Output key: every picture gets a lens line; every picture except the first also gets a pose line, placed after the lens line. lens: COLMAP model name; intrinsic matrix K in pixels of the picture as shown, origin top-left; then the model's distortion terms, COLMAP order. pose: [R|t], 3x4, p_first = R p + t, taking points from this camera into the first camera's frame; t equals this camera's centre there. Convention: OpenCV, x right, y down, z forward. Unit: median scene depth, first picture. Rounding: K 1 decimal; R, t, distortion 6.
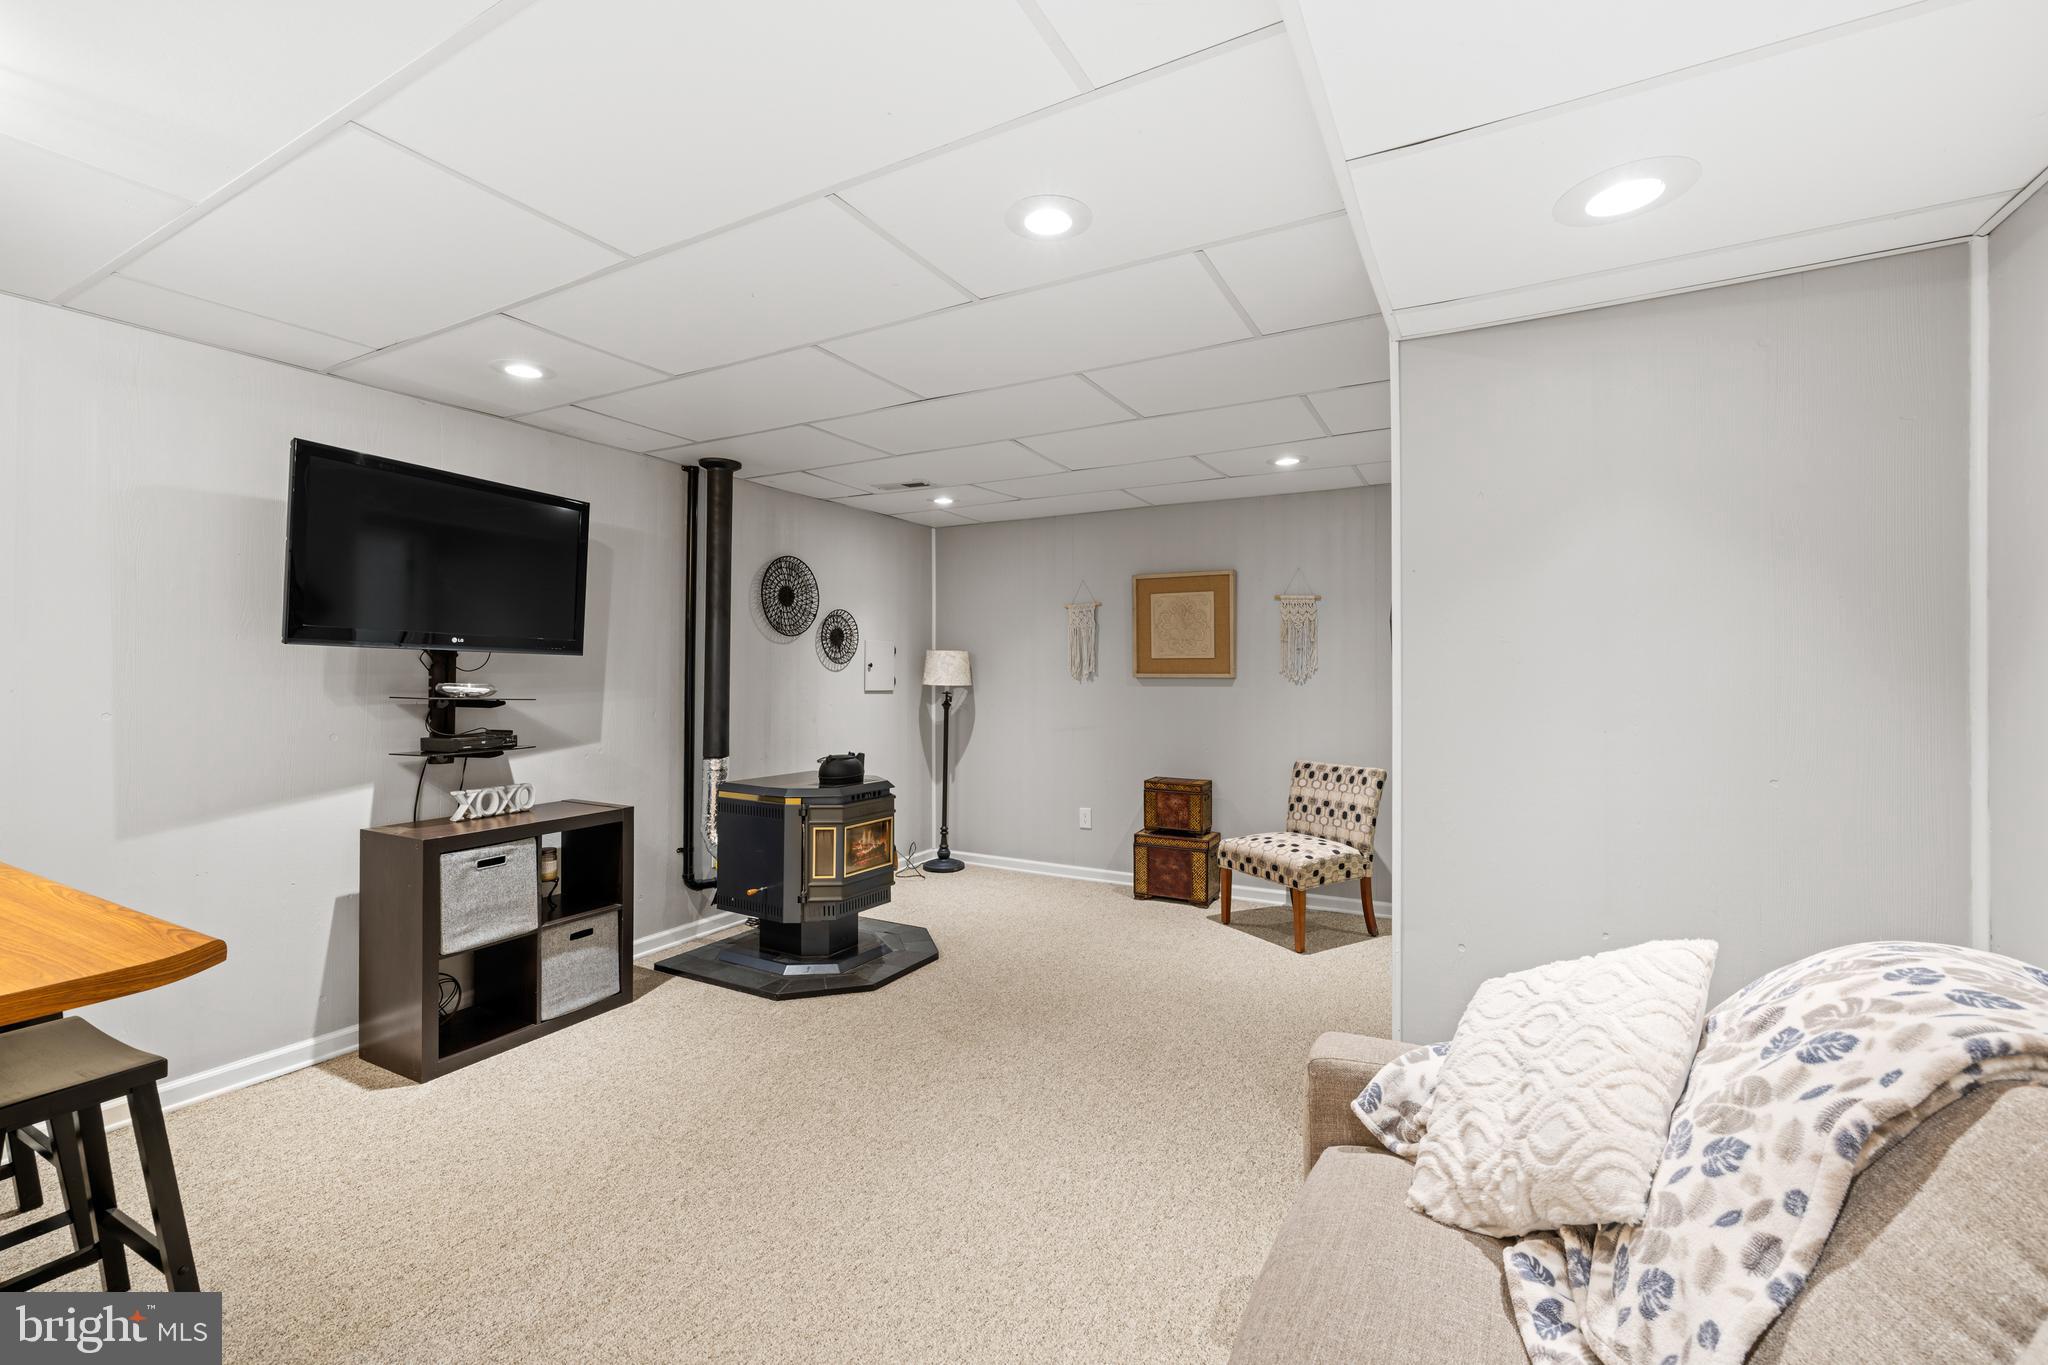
lens RADIAL K [[863.3, 0, 1023.9], [0, 863.3, 668.9], [0, 0, 1]] dist [0.001095, 0.000234]
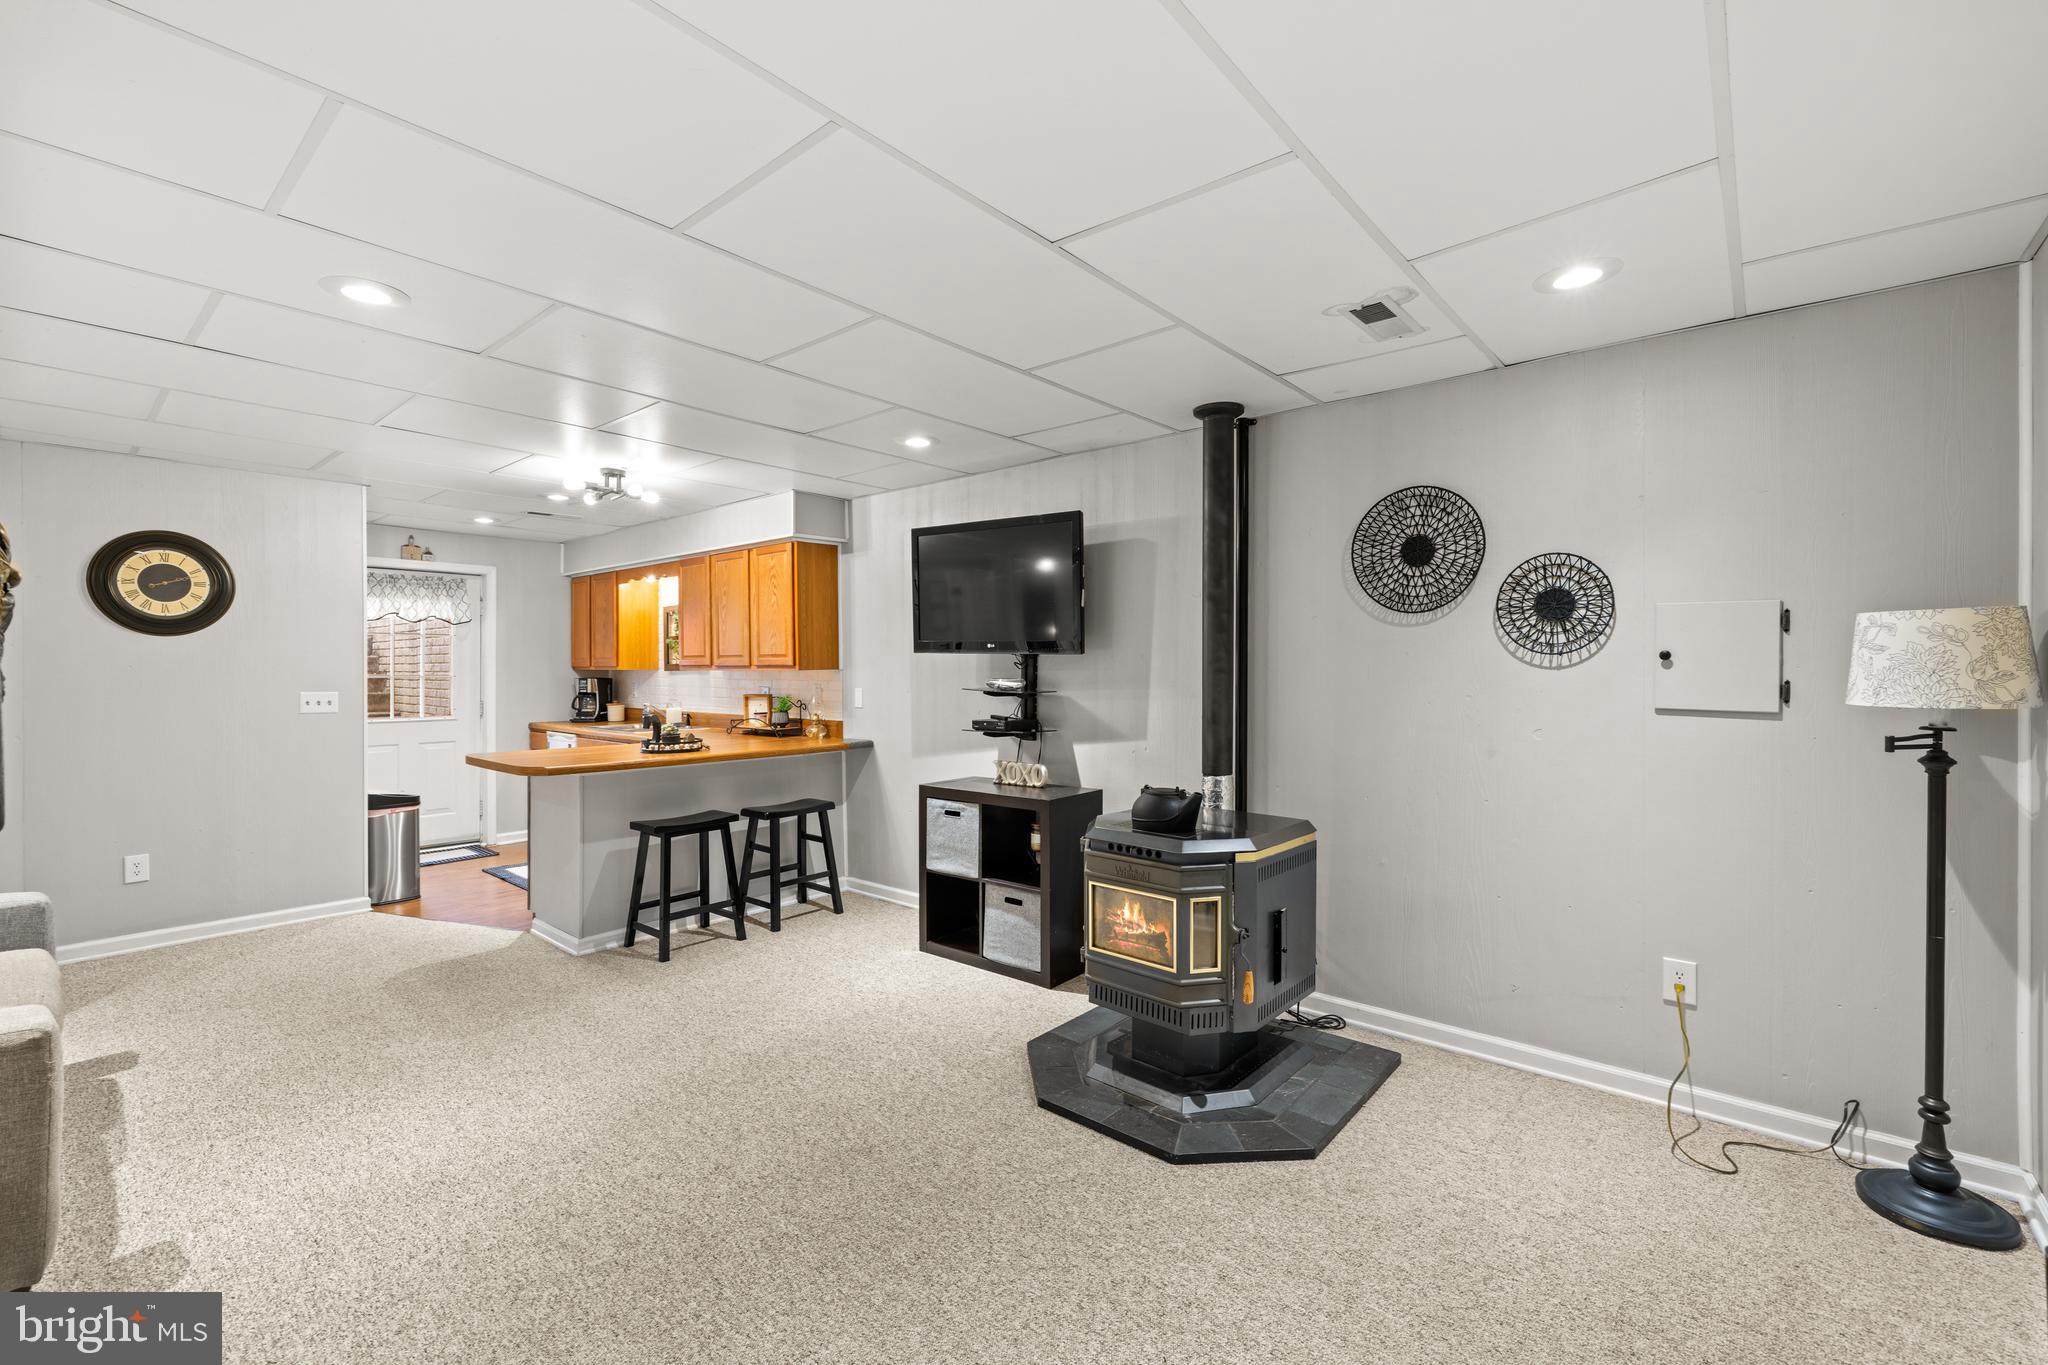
lens RADIAL K [[863.3, 0, 1023.9], [0, 863.3, 668.9], [0, 0, 1]] dist [0.001095, 0.000234]
pose [[-0.199656, -0.002161, -0.979864, 0.518038], [0.002484, 0.999993, -0.002712, 0.004804], [0.979863, -0.002975, -0.199649, 1.078594]]
